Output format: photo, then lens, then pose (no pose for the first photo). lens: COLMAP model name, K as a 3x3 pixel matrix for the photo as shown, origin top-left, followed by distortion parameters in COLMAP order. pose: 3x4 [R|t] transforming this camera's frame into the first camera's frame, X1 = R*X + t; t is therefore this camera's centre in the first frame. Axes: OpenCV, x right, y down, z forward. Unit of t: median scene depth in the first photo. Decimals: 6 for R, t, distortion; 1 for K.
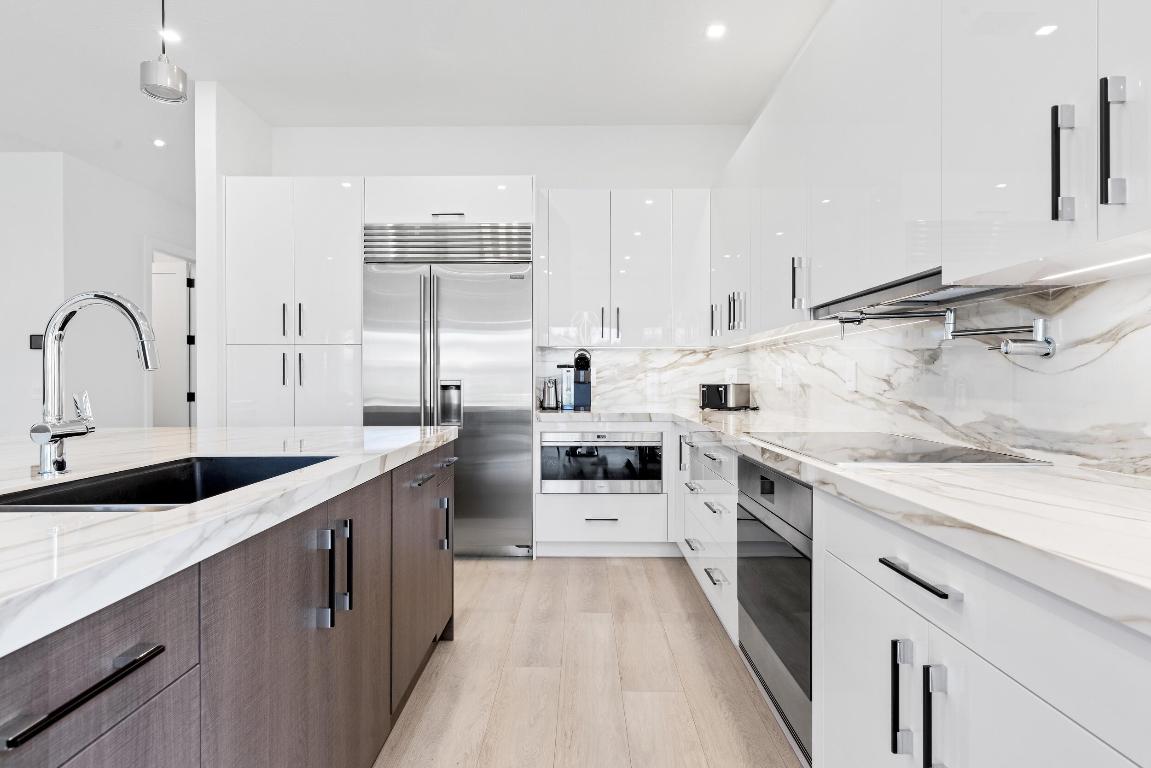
lens RADIAL K [[626.1, 0, 573.8], [0, 626.1, 380.6], [0, 0, 1]] dist [0.003817, 0.000218]
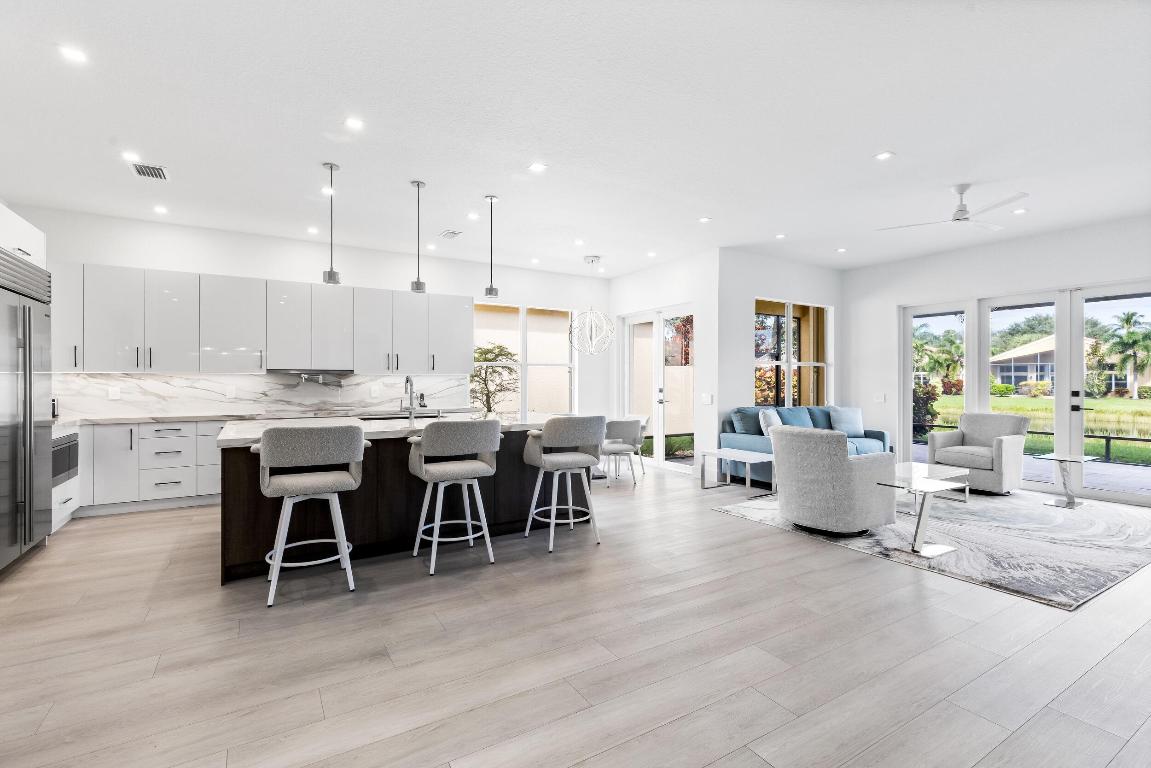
lens RADIAL K [[522.3, 0, 572.3], [0, 522.3, 379.7], [0, 0, 1]] dist [0.002387, 0.000984]
pose [[-0.529028, 0.004459, 0.848593, -2.087982], [0.002853, 0.999990, -0.003476, -0.046282], [-0.848600, 0.000582, -0.529035, 0.928103]]
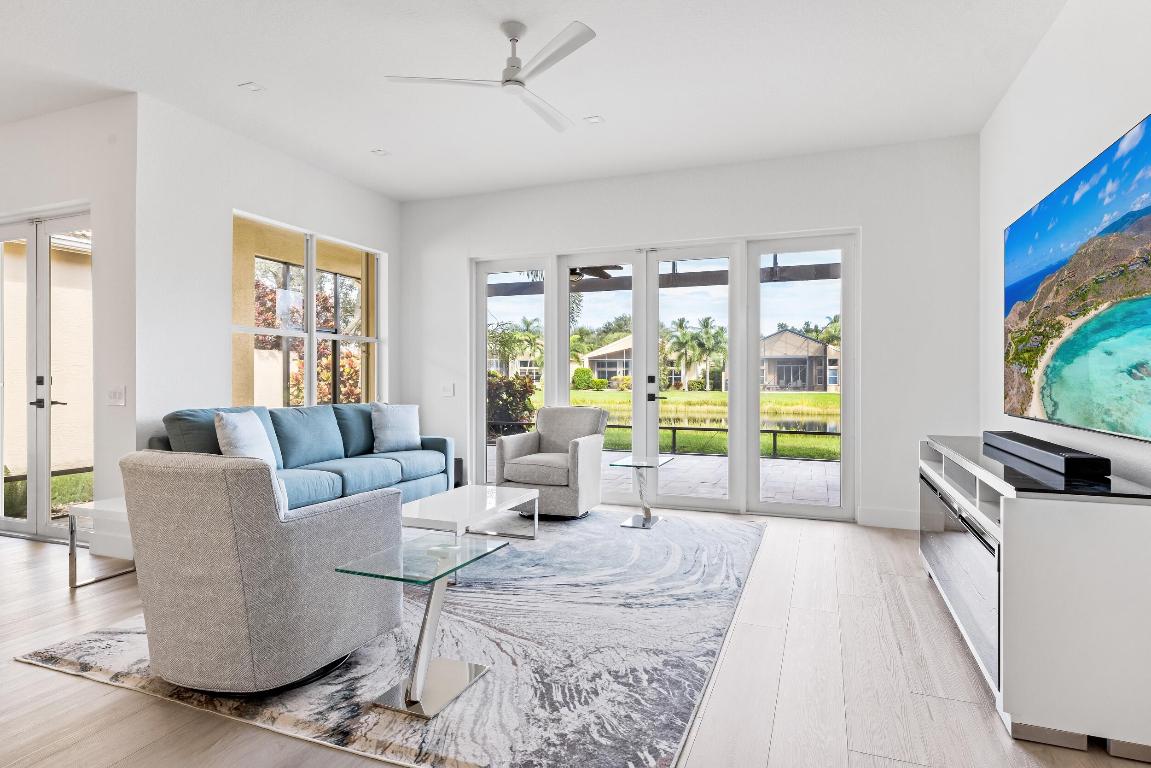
lens RADIAL K [[626.1, 0, 573.8], [0, 626.1, 380.6], [0, 0, 1]] dist [0.003817, 0.000218]
pose [[-0.933233, 0.001357, 0.359269, -1.867446], [0.004018, 0.999970, 0.006661, -0.002300], [-0.359249, 0.007660, -0.933210, 0.089274]]
